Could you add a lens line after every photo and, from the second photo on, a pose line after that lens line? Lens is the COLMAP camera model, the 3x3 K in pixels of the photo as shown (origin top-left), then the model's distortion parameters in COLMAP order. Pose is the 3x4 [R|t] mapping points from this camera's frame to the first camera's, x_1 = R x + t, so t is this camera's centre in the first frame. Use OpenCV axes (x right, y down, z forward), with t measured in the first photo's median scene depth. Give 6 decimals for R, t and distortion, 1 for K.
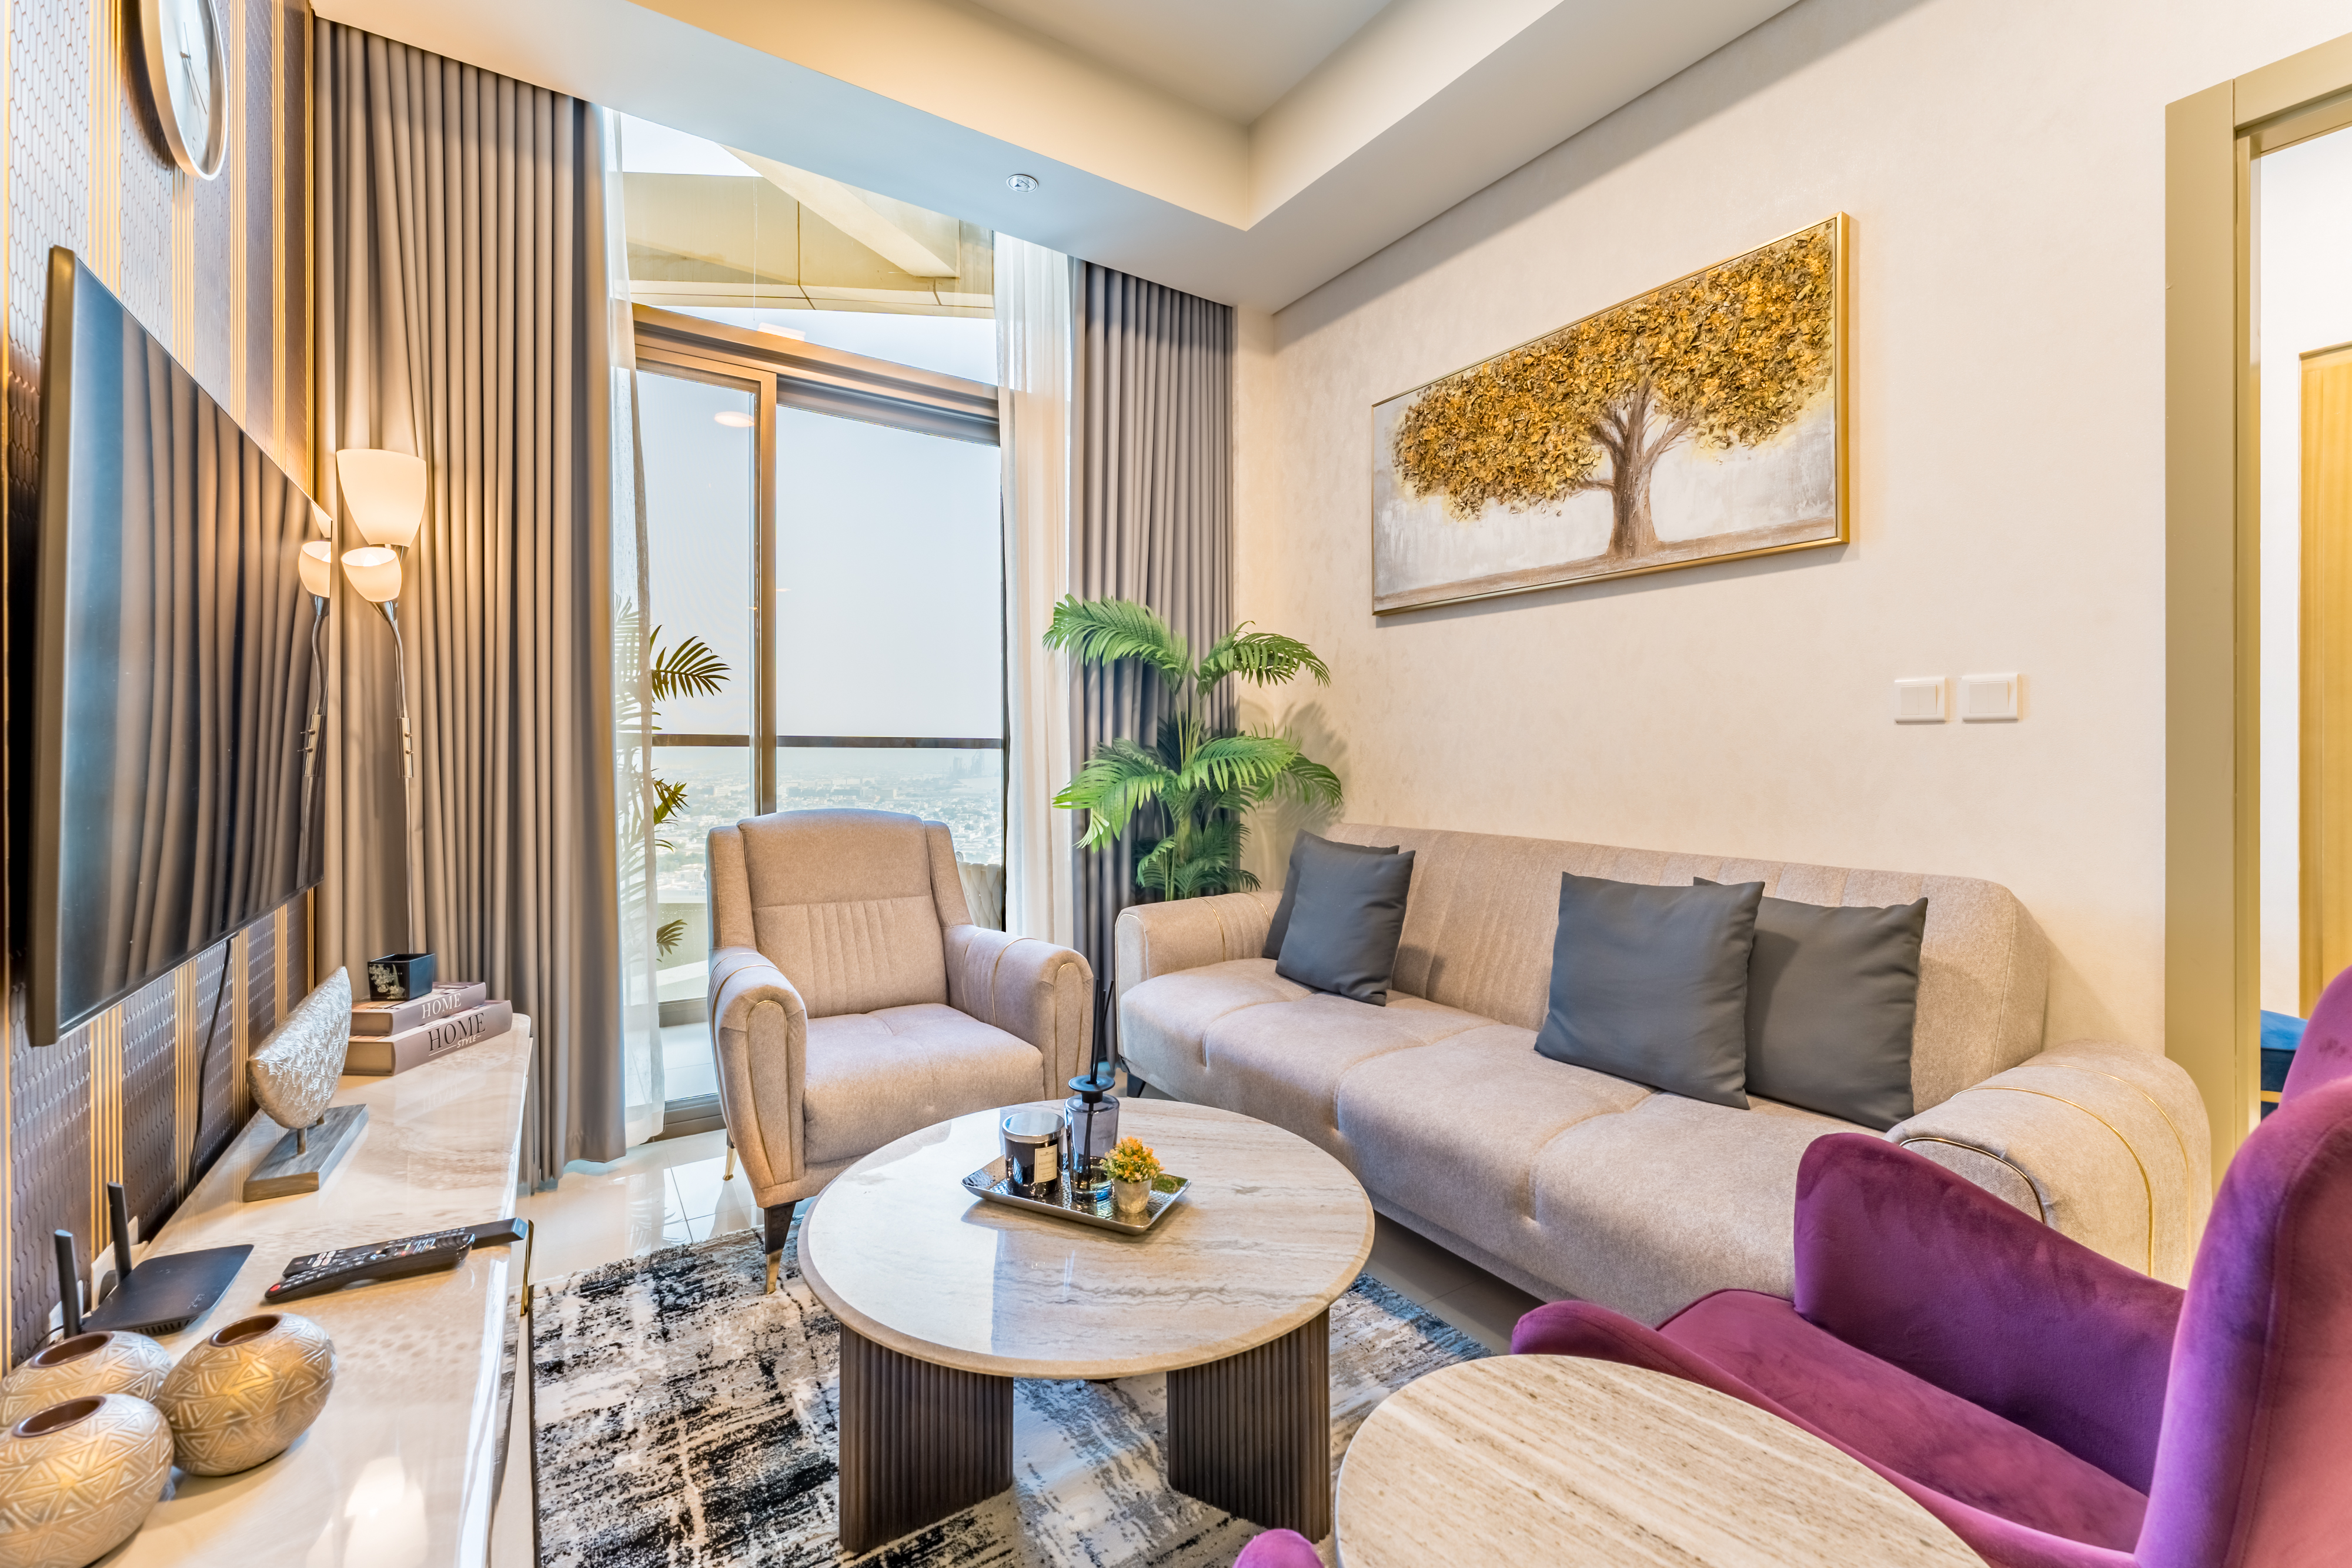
lens RADIAL K [[965.8, 0, 1177.1], [0, 965.8, 769.6], [0, 0, 1]] dist [-0.002117, 0.000111]
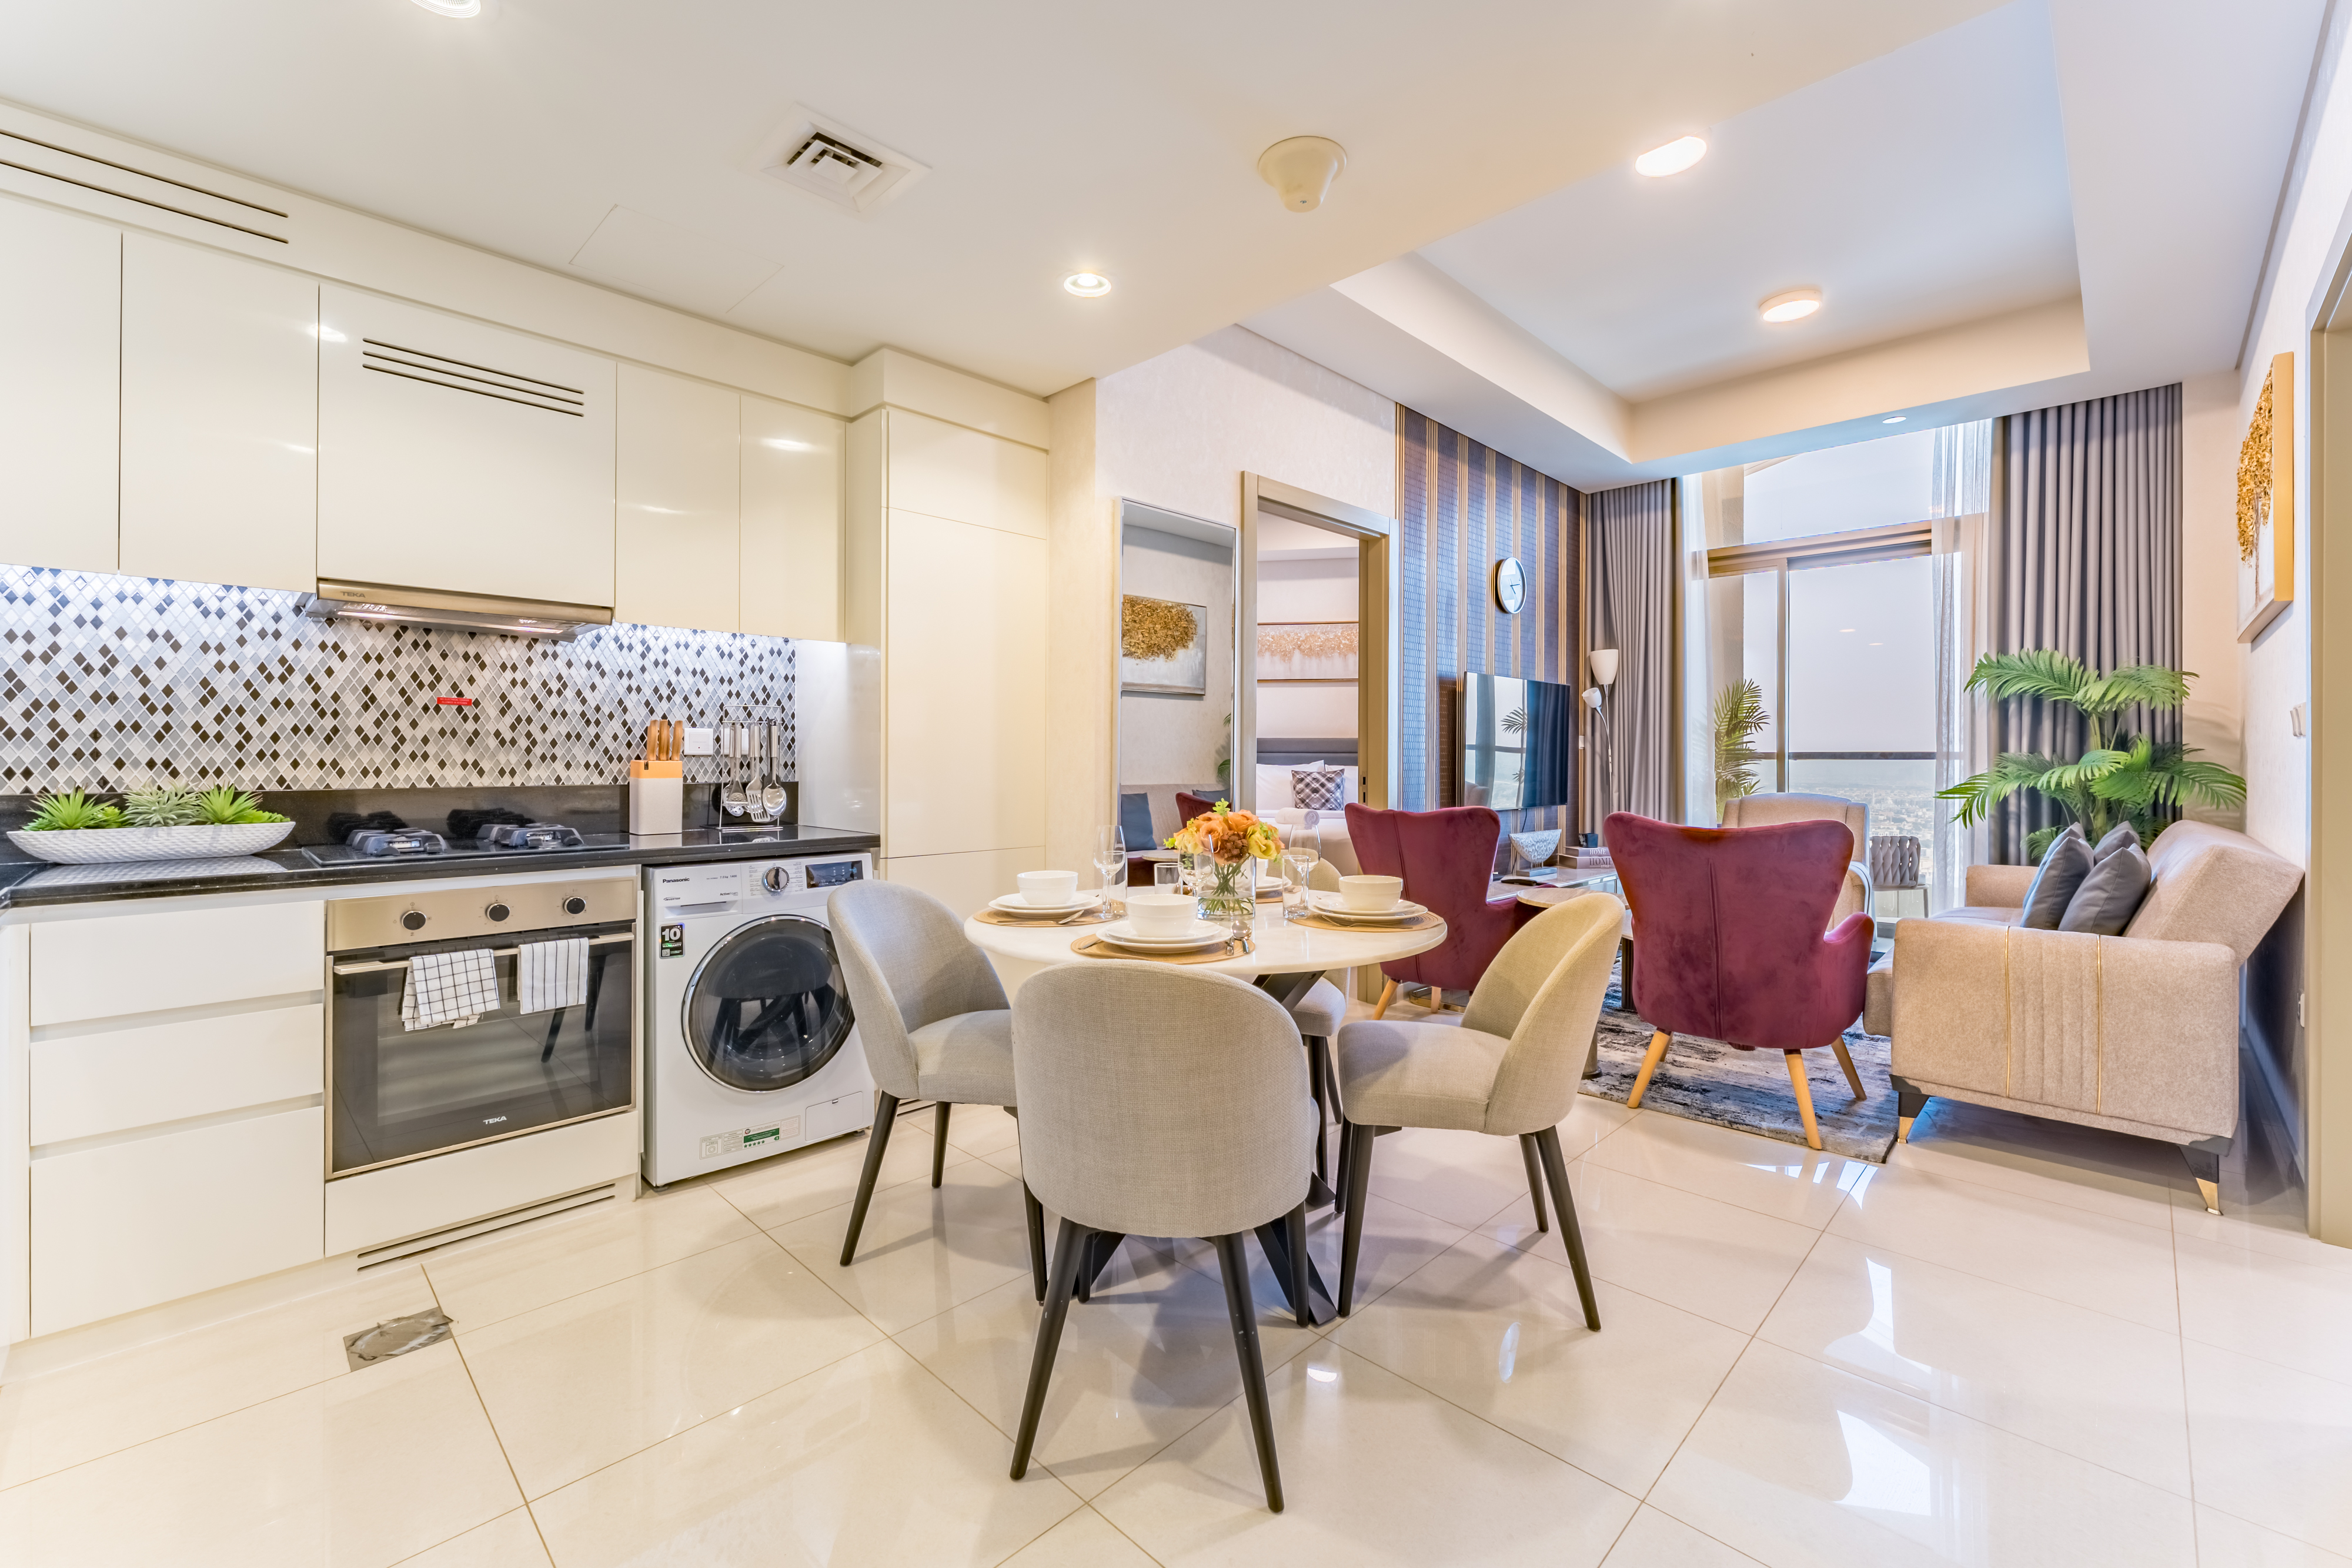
lens RADIAL K [[965.8, 0, 1177.1], [0, 965.8, 769.6], [0, 0, 1]] dist [-0.002117, 0.000111]
pose [[0.210084, 0.005479, -0.977668, 1.388718], [-0.019495, 0.999809, 0.001413, 0.020552], [0.977489, 0.018763, 0.210151, -0.626577]]
